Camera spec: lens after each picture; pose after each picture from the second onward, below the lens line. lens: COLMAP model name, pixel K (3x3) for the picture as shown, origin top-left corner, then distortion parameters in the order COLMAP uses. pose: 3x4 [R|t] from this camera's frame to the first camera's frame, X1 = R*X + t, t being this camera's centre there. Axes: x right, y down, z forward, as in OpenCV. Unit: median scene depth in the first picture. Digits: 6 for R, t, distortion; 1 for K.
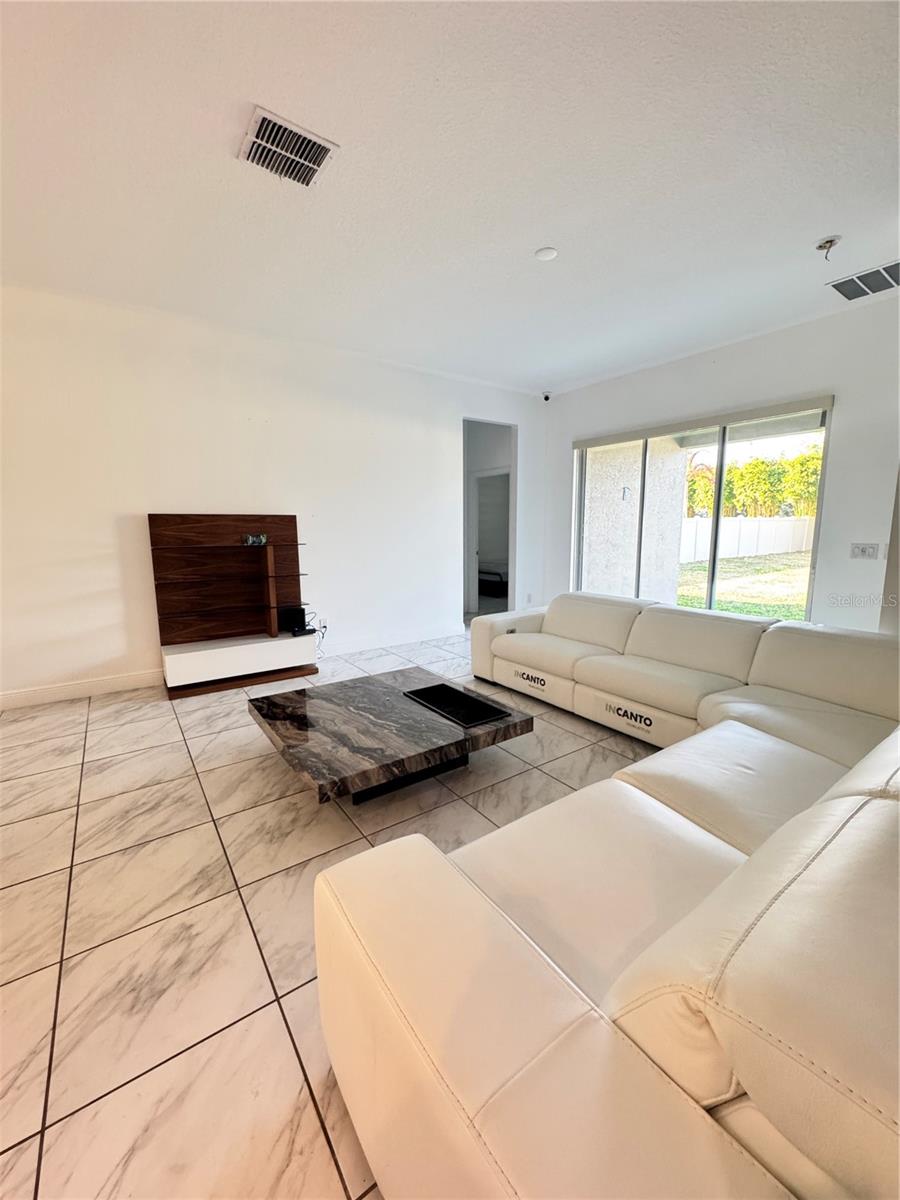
lens RADIAL K [[477.4, 0, 450.3], [0, 477.4, 599.6], [0, 0, 1]] dist [-0.004616, 0.000892]
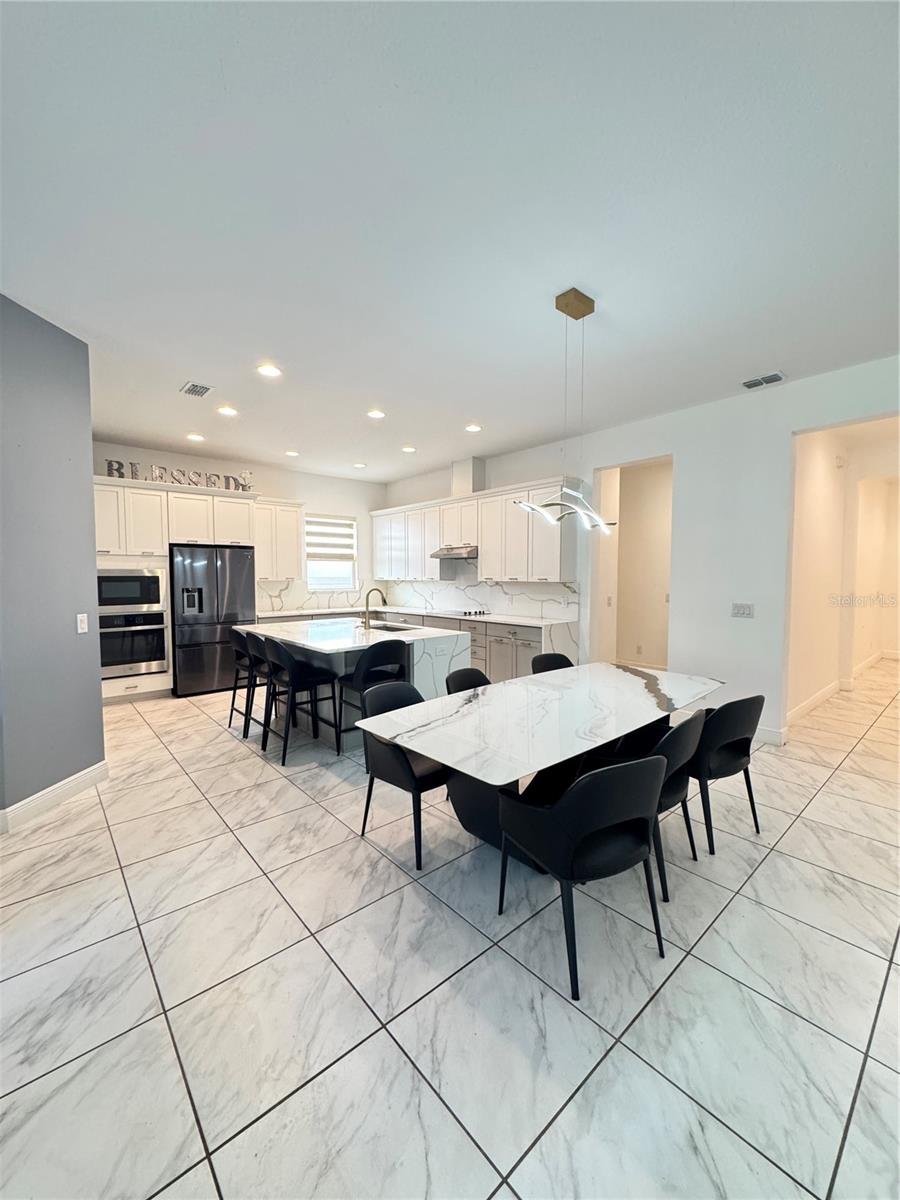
lens RADIAL K [[477.4, 0, 451.0], [0, 477.4, 599.8], [0, 0, 1]] dist [-0.004616, 0.000892]
pose [[-0.994578, 0.010355, -0.103472, -0.799219], [-0.011000, 0.978972, 0.203700, -0.210927], [0.103405, 0.203734, -0.973550, 1.127868]]
